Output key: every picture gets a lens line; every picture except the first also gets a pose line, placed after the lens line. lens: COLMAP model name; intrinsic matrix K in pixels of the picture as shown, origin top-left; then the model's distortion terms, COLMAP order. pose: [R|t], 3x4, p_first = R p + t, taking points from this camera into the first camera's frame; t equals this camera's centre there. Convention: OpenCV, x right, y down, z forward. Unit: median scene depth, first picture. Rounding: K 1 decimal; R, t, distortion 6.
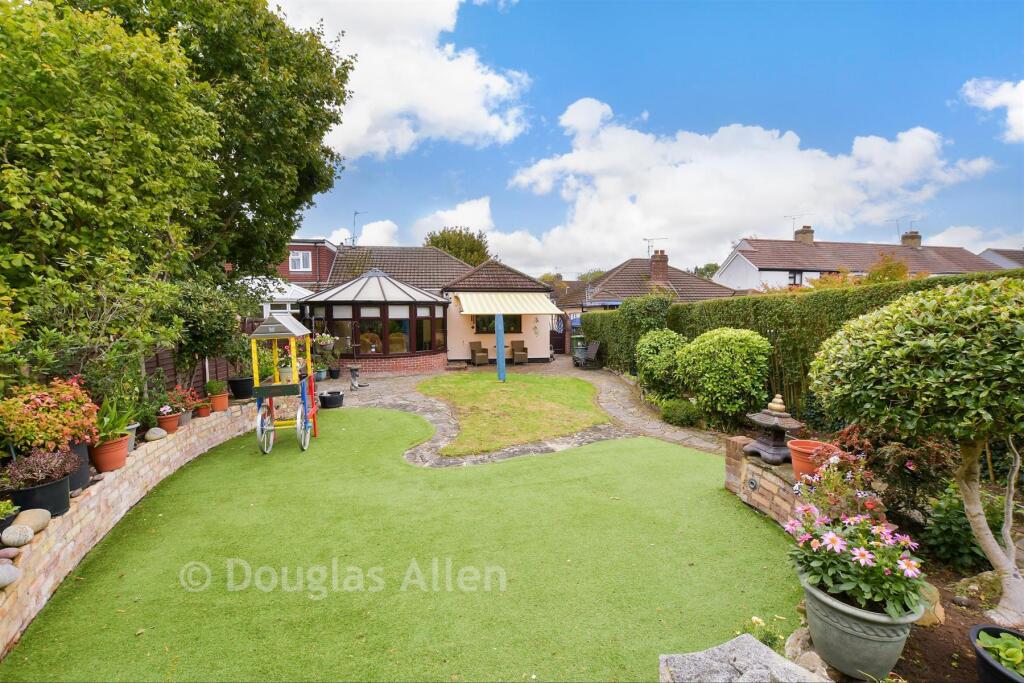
lens RADIAL K [[451.8, 0, 512.0], [0, 451.8, 341.5], [0, 0, 1]] dist [-0.037877, 0.008701]
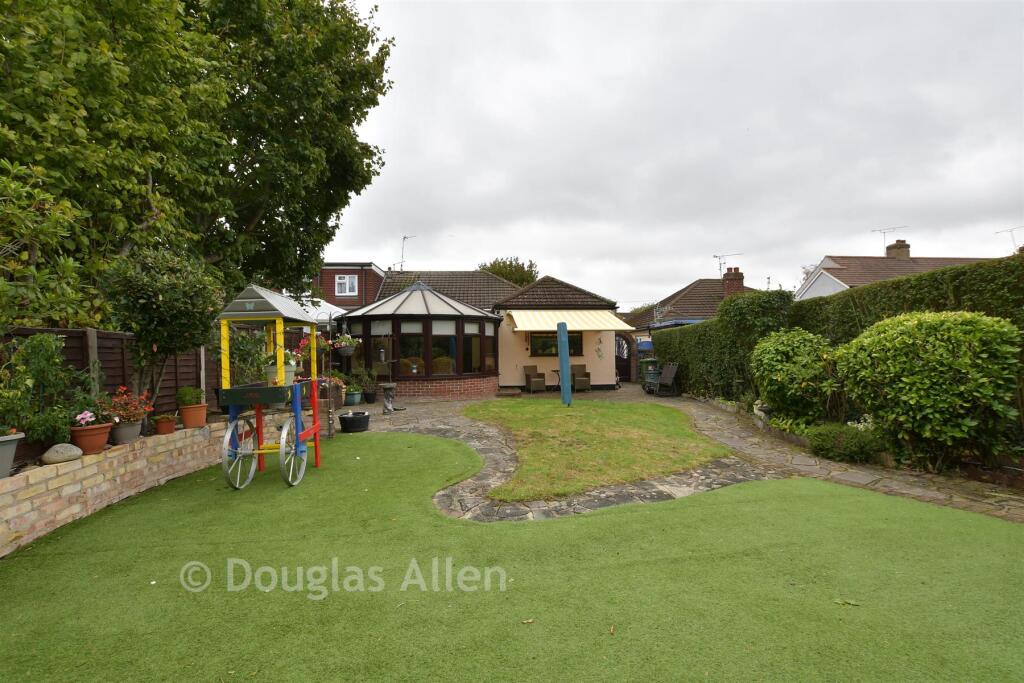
lens RADIAL K [[451.8, 0, 512.0], [0, 451.8, 341.5], [0, 0, 1]] dist [-0.037877, 0.008701]
pose [[0.993934, -0.008359, -0.109659, -0.038561], [-0.000963, 0.996408, -0.084680, 0.056341], [0.109972, 0.084272, 0.990356, 0.239425]]
